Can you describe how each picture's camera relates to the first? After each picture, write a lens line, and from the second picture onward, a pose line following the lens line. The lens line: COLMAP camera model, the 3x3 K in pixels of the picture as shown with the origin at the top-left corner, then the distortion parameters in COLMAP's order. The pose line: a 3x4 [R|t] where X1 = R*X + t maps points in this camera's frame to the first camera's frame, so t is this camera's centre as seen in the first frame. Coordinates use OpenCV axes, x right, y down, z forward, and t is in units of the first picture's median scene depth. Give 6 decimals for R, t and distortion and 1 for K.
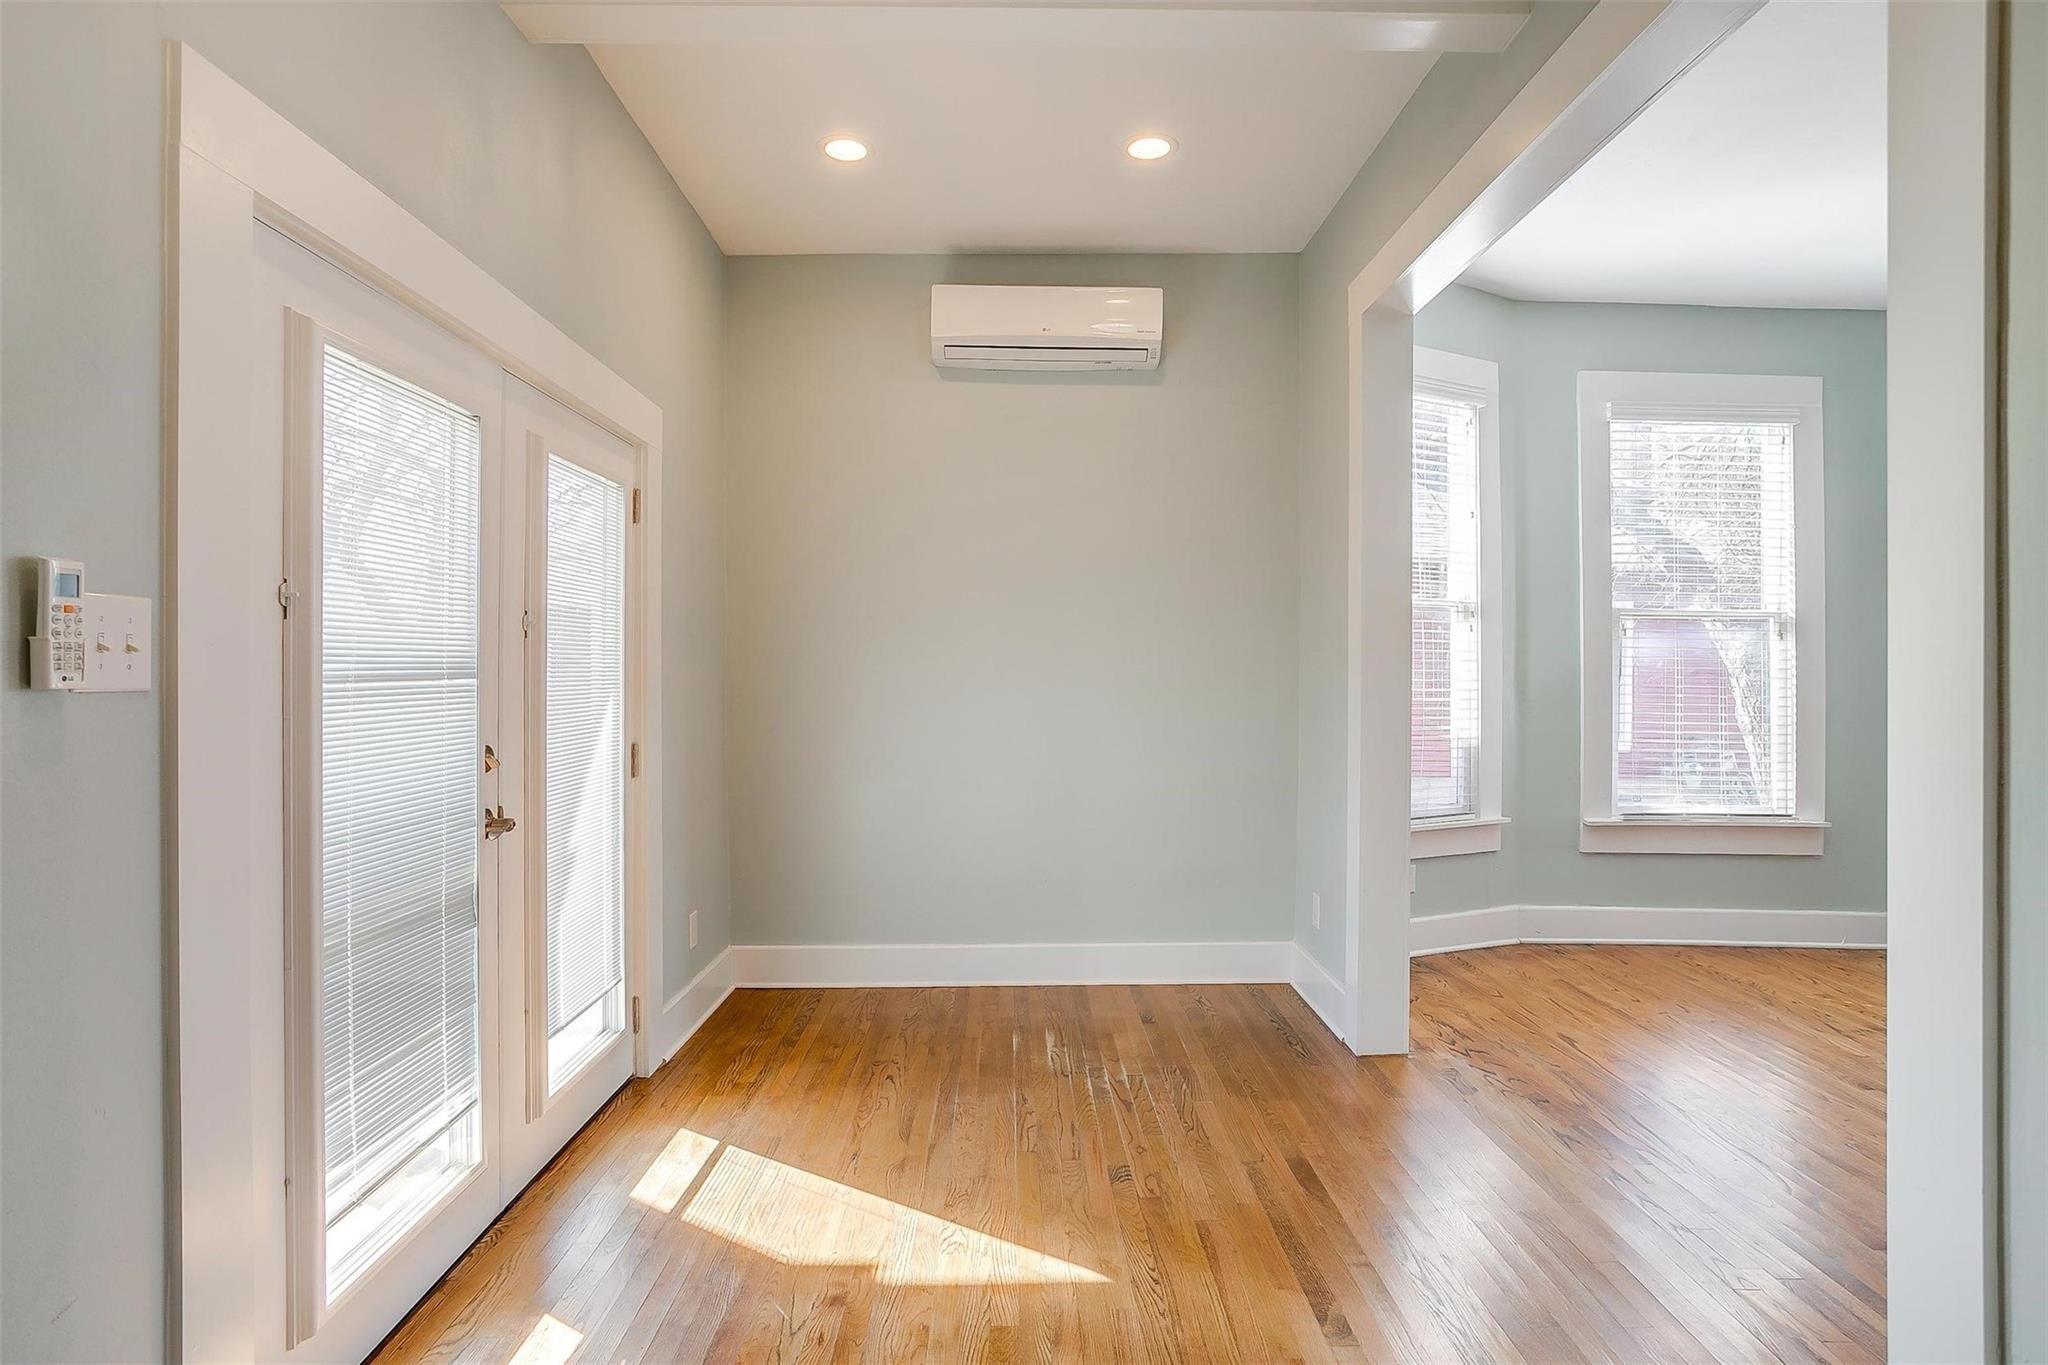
lens RADIAL K [[1091.7, 0, 1023.1], [0, 1091.7, 678.3], [0, 0, 1]] dist [-0.015660, 0.006151]
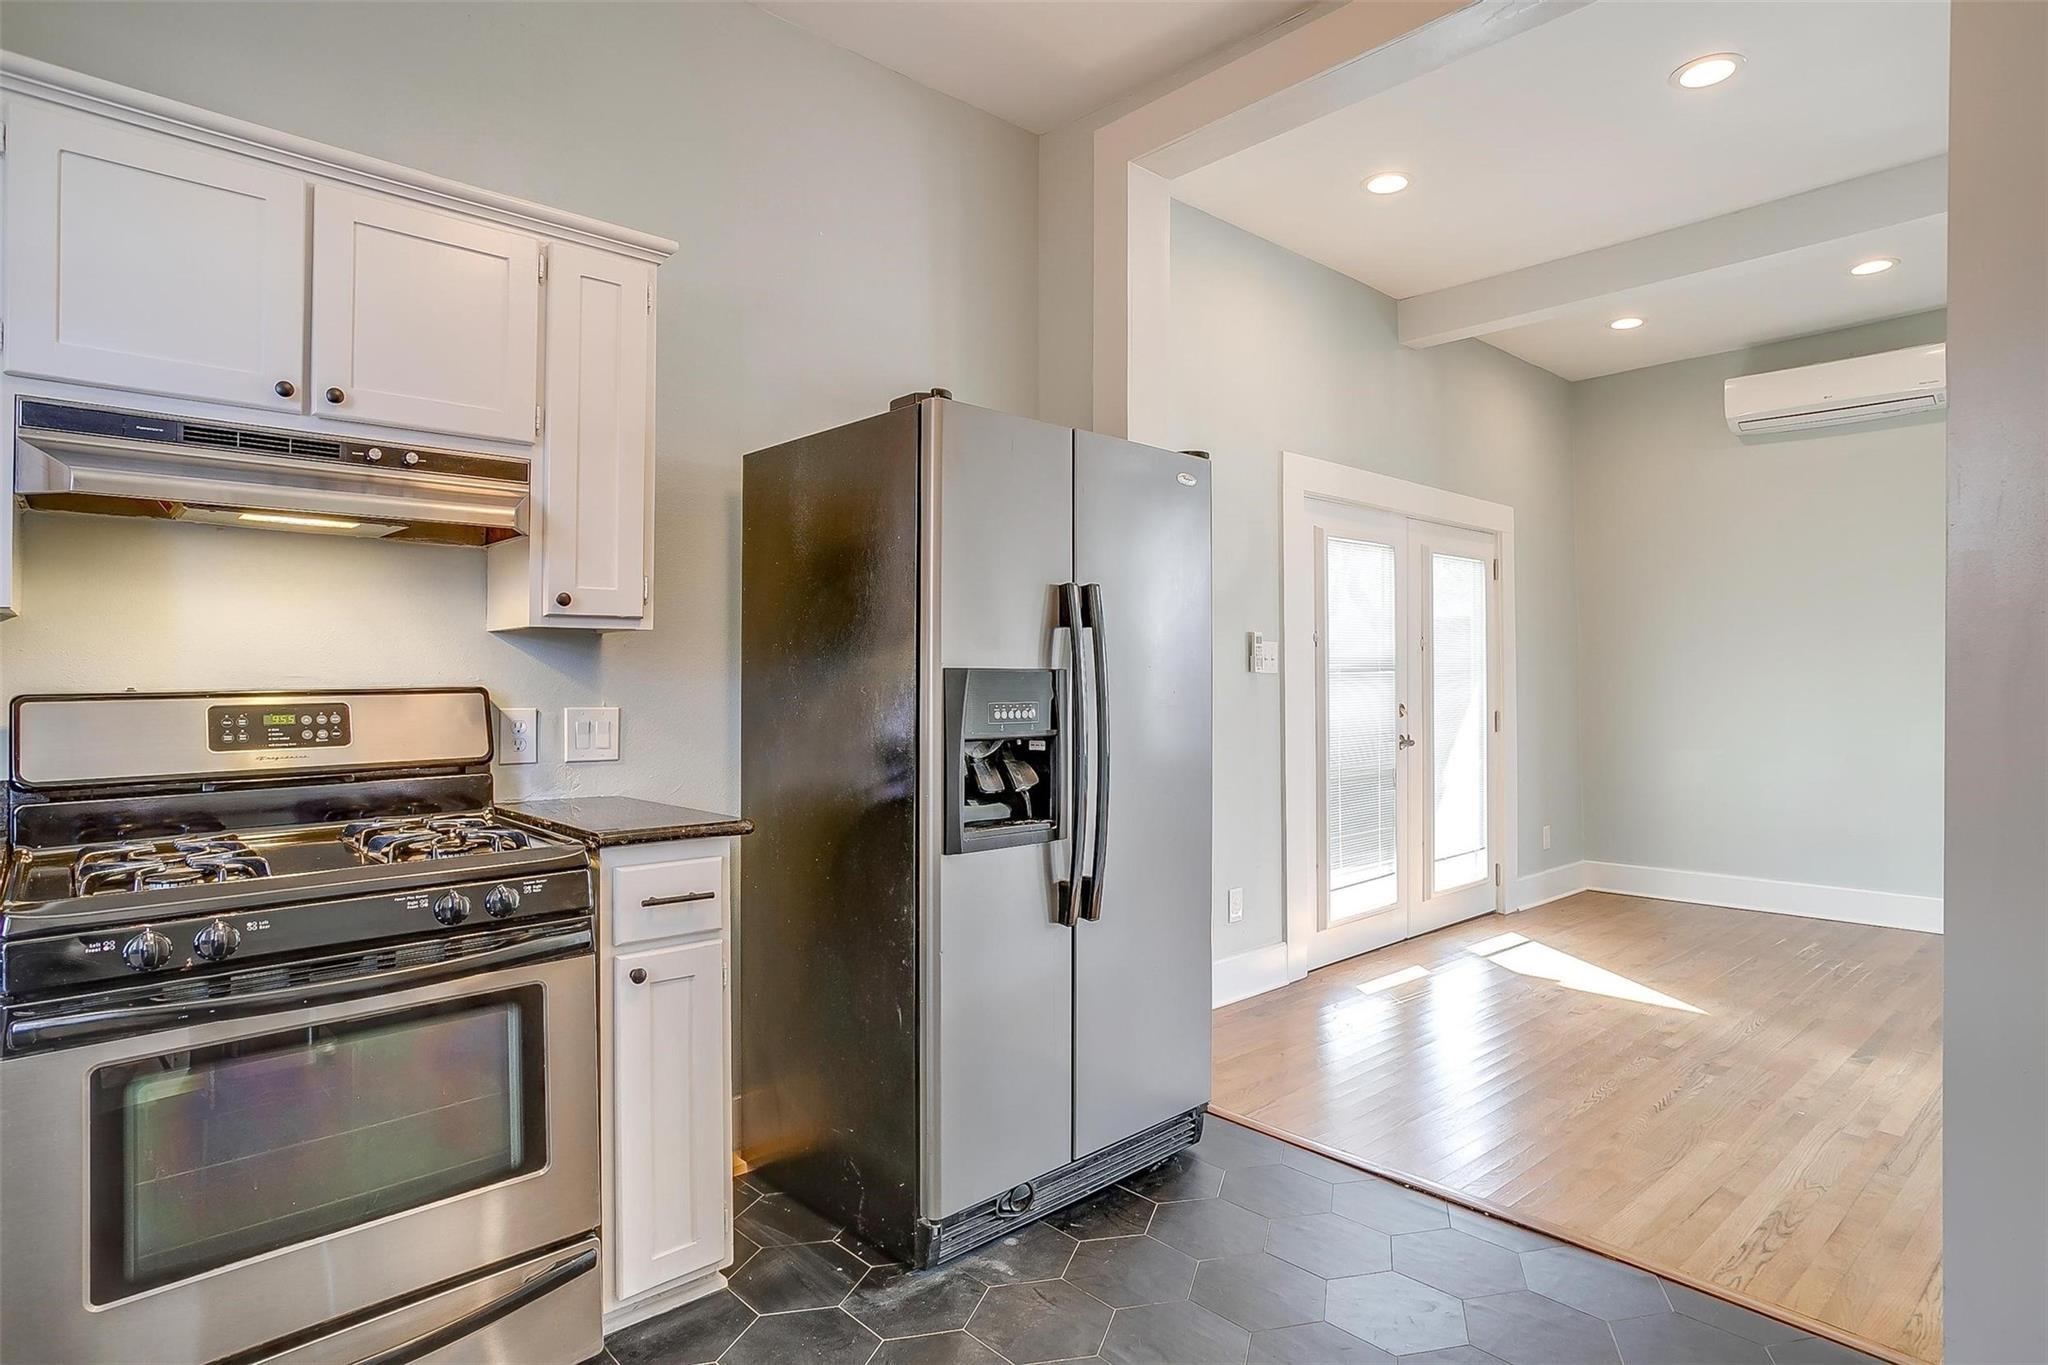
lens RADIAL K [[1091.7, 0, 1021.9], [0, 1091.7, 655.2], [0, 0, 1]] dist [-0.015660, 0.006151]
pose [[0.654602, -0.015868, -0.755807, 0.593022], [-0.002042, 0.999739, -0.022758, 0.018535], [0.755971, 0.016441, 0.654399, -0.884354]]
